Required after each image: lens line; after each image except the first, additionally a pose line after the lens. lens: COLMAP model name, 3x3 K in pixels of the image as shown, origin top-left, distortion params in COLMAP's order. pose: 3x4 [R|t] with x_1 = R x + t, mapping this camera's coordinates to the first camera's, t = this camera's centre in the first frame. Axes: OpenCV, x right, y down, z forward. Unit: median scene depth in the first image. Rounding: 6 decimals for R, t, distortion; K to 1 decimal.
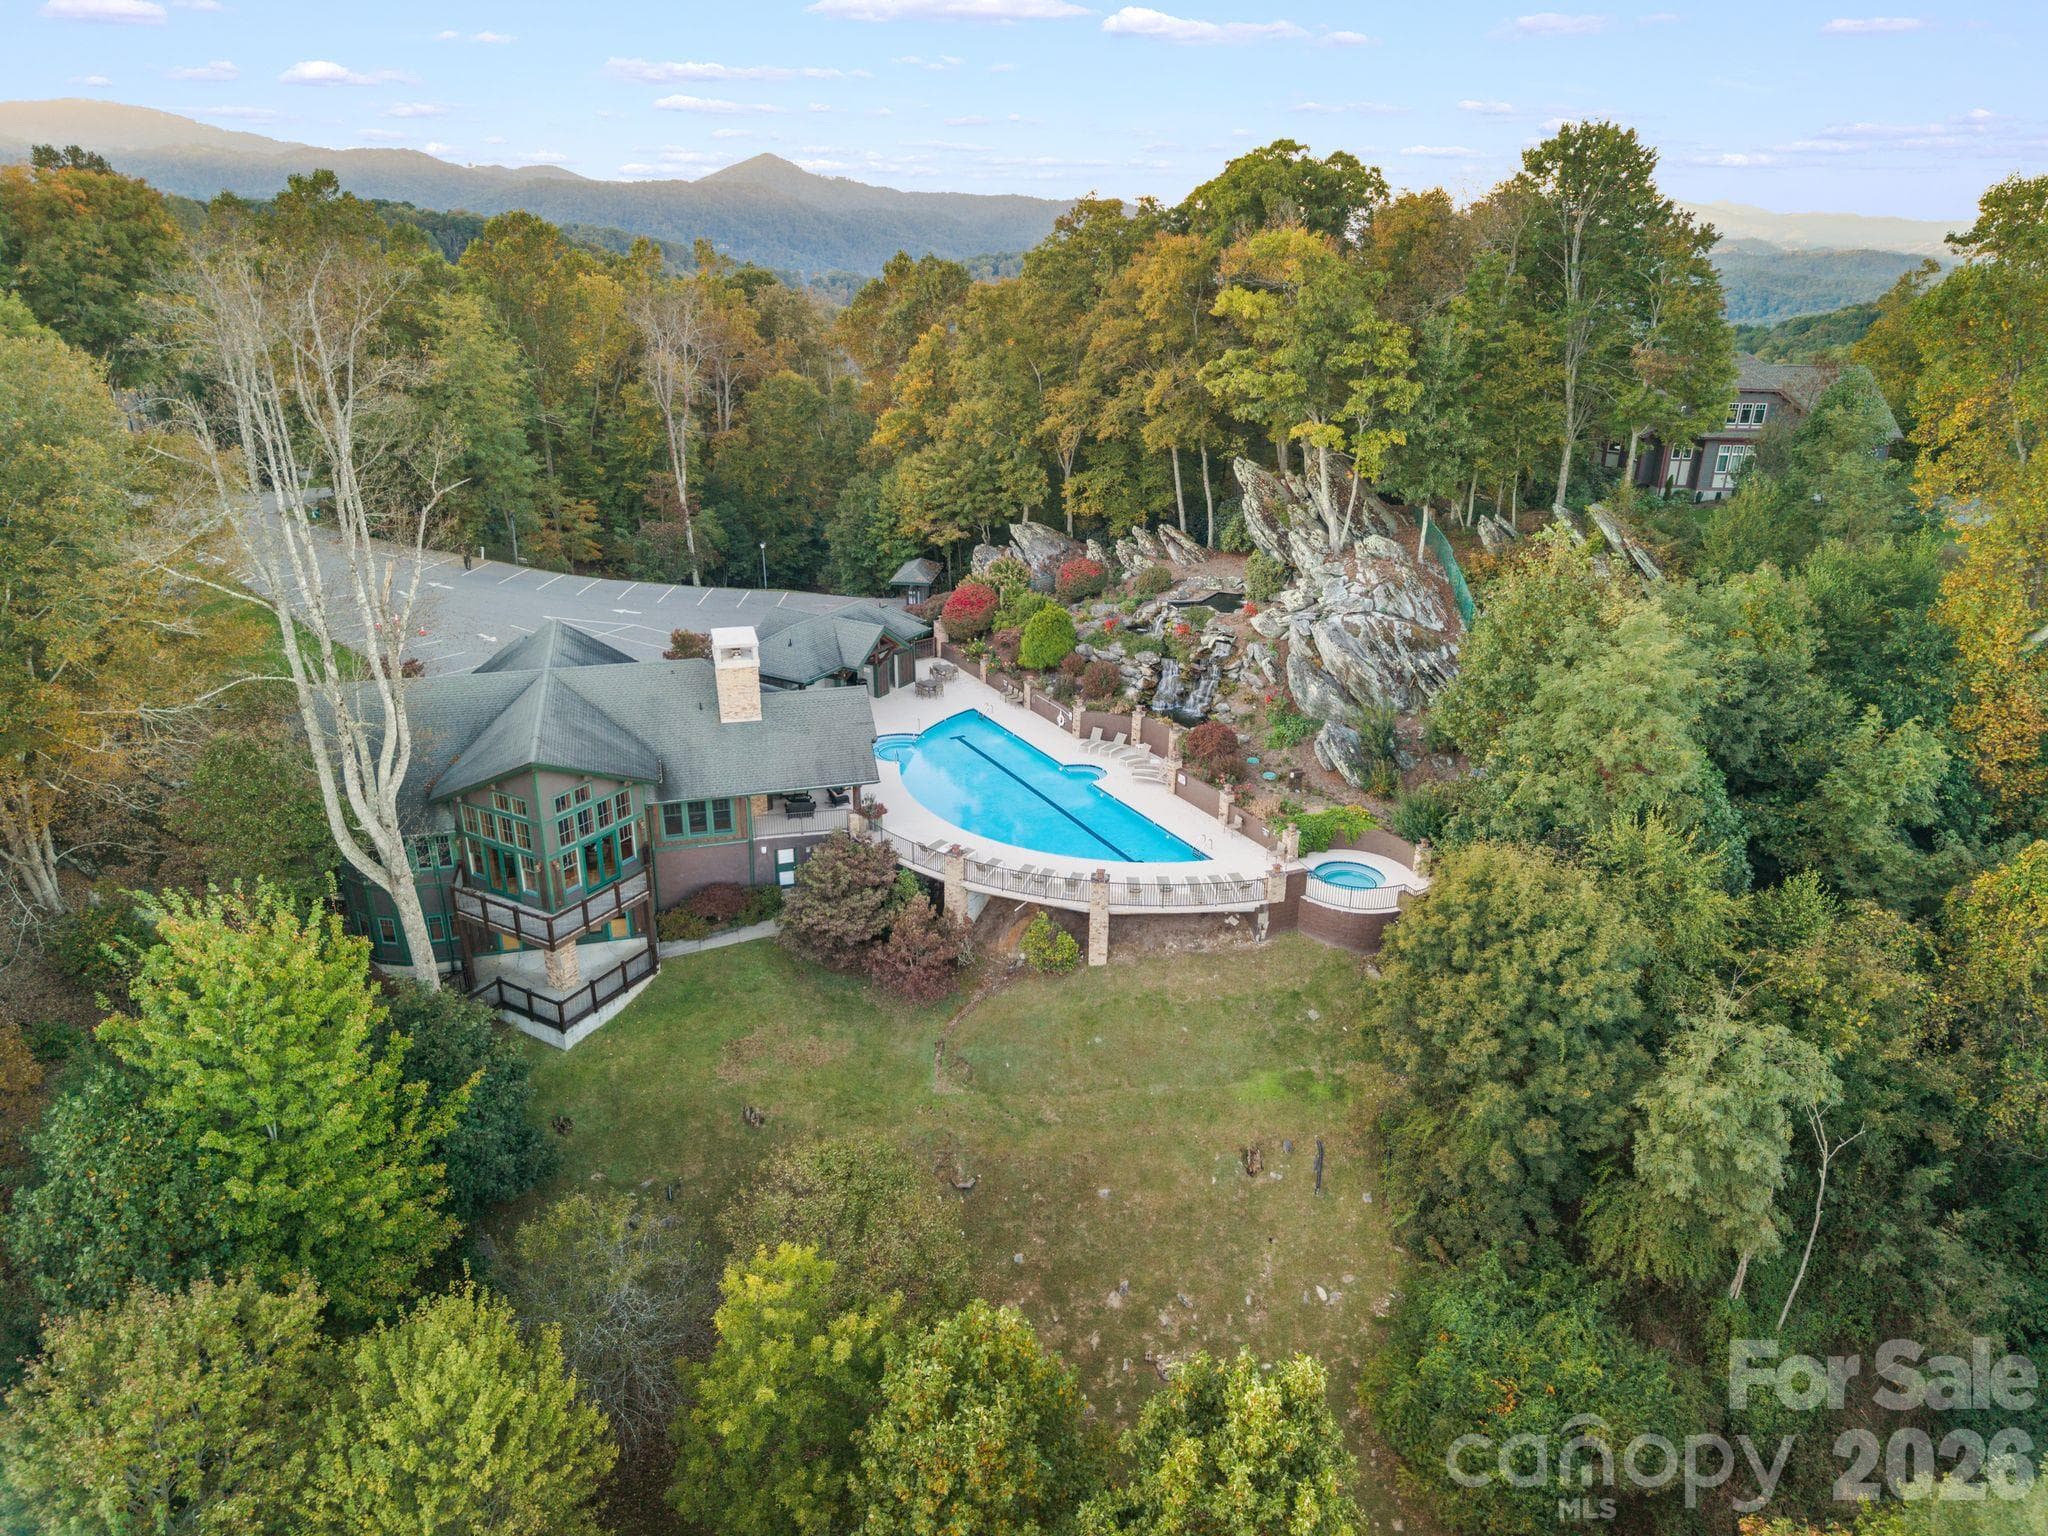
lens RADIAL K [[1345.3, 0, 1019.9], [0, 1345.3, 775.1], [0, 0, 1]] dist [0.017383, -0.004756]
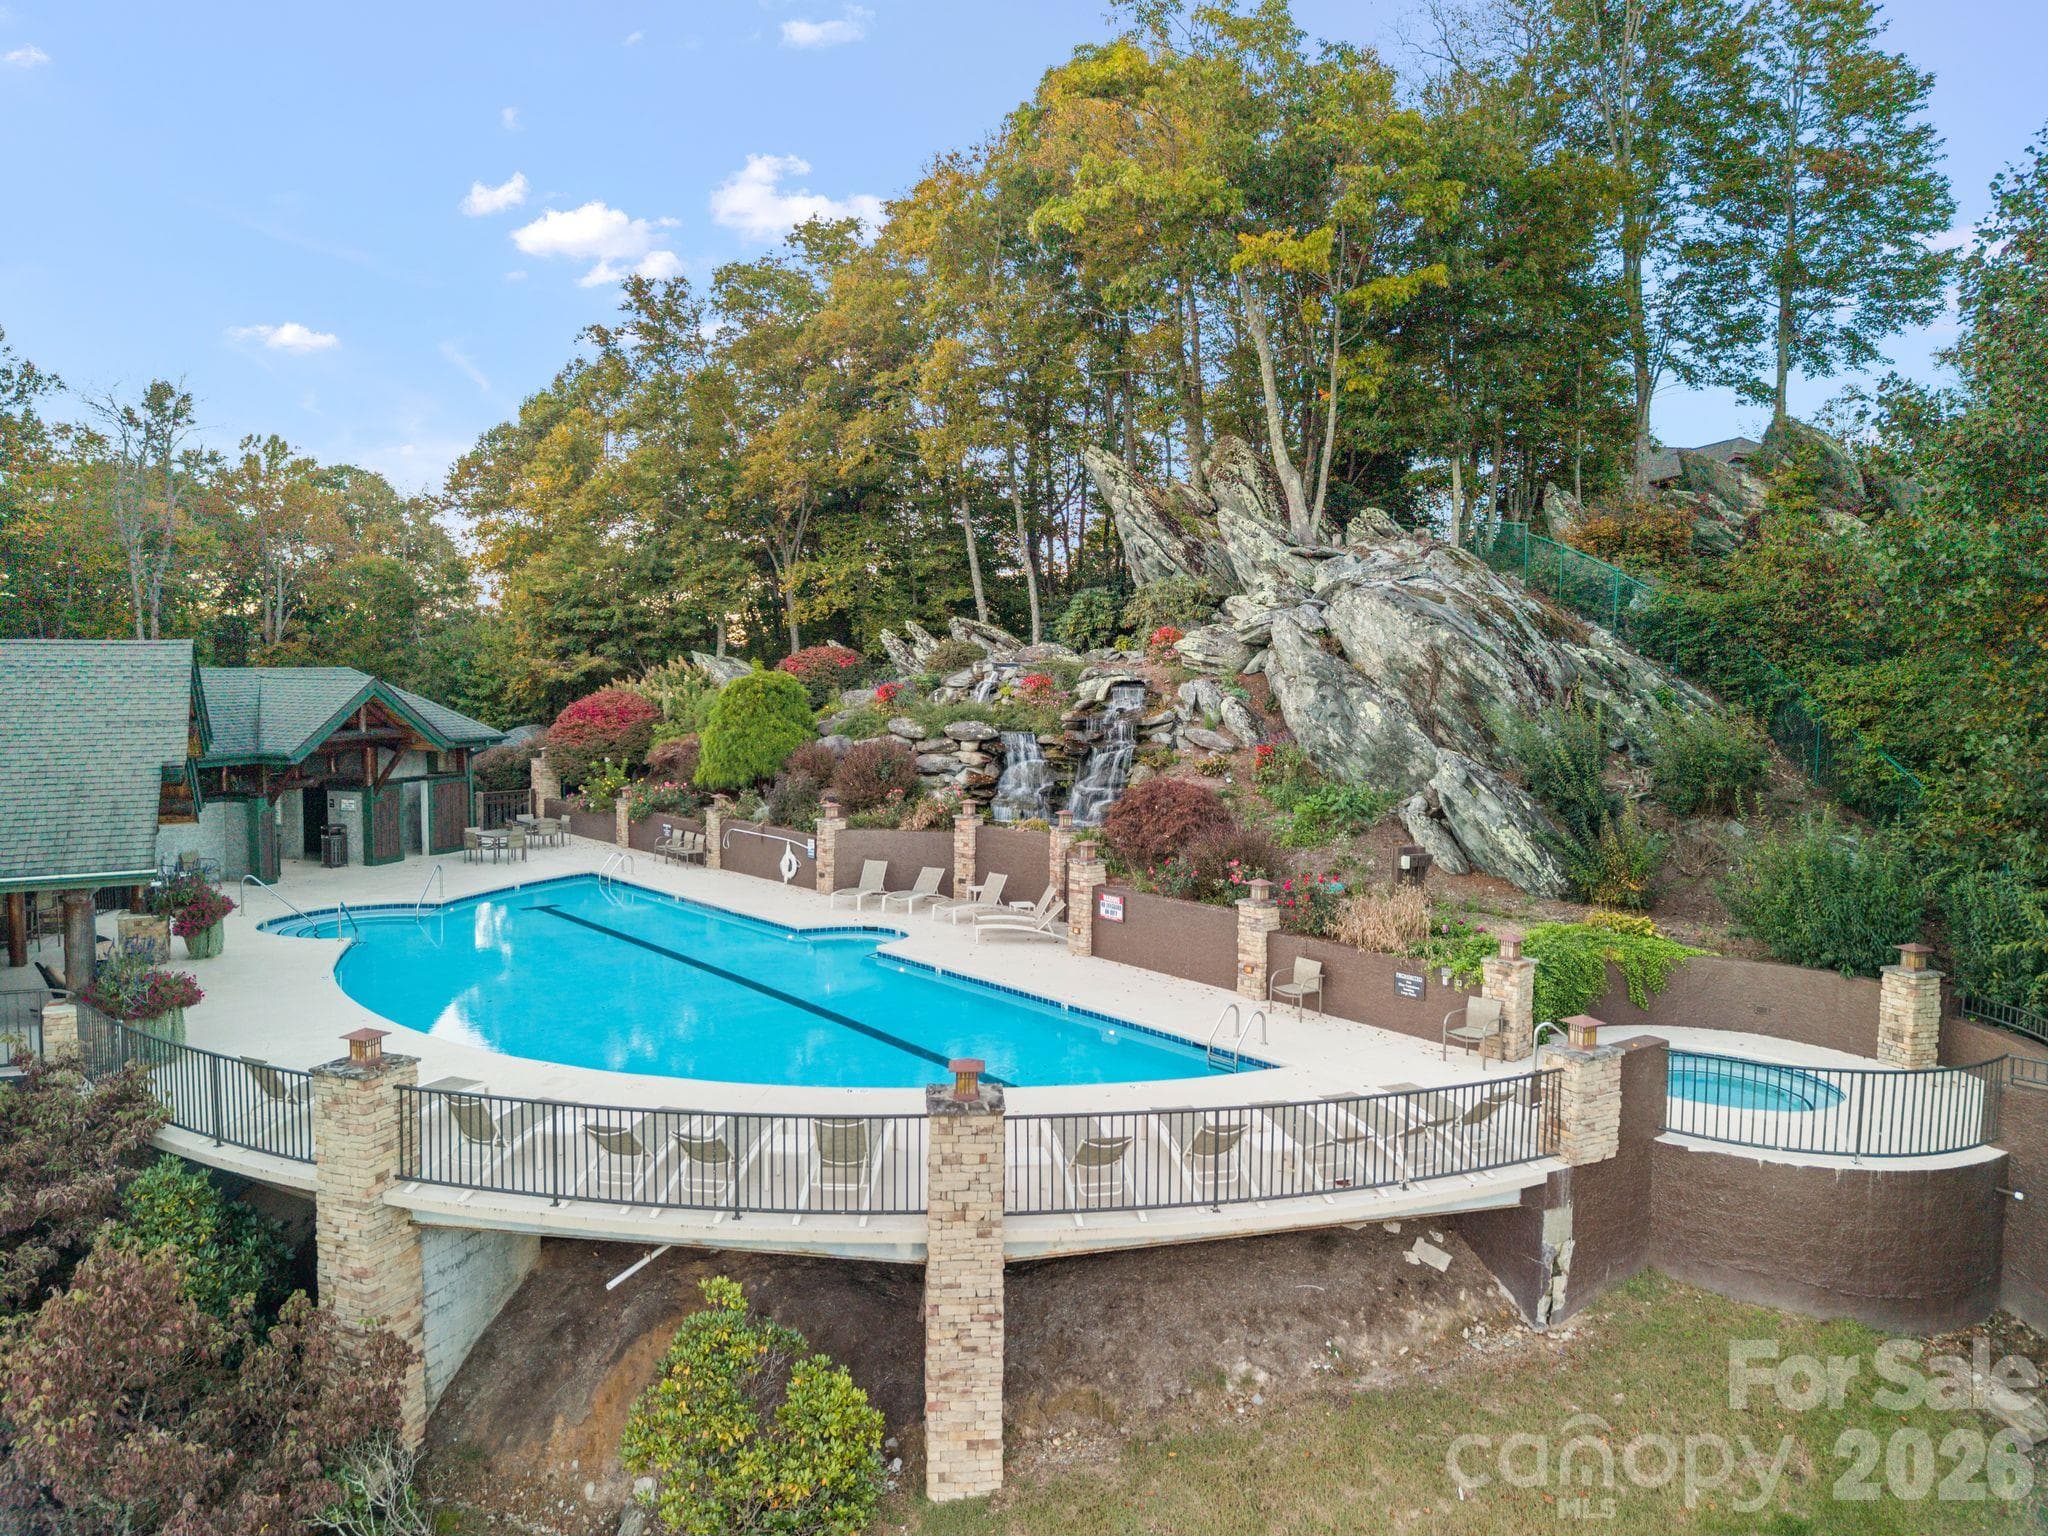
lens RADIAL K [[1345.3, 0, 1023.5], [0, 1345.3, 763.4], [0, 0, 1]] dist [0.017383, -0.004756]
pose [[0.978550, -0.014932, 0.205468, 0.016401], [0.079221, 0.947951, -0.308405, 0.074219], [-0.190168, 0.318067, 0.928800, 0.588570]]
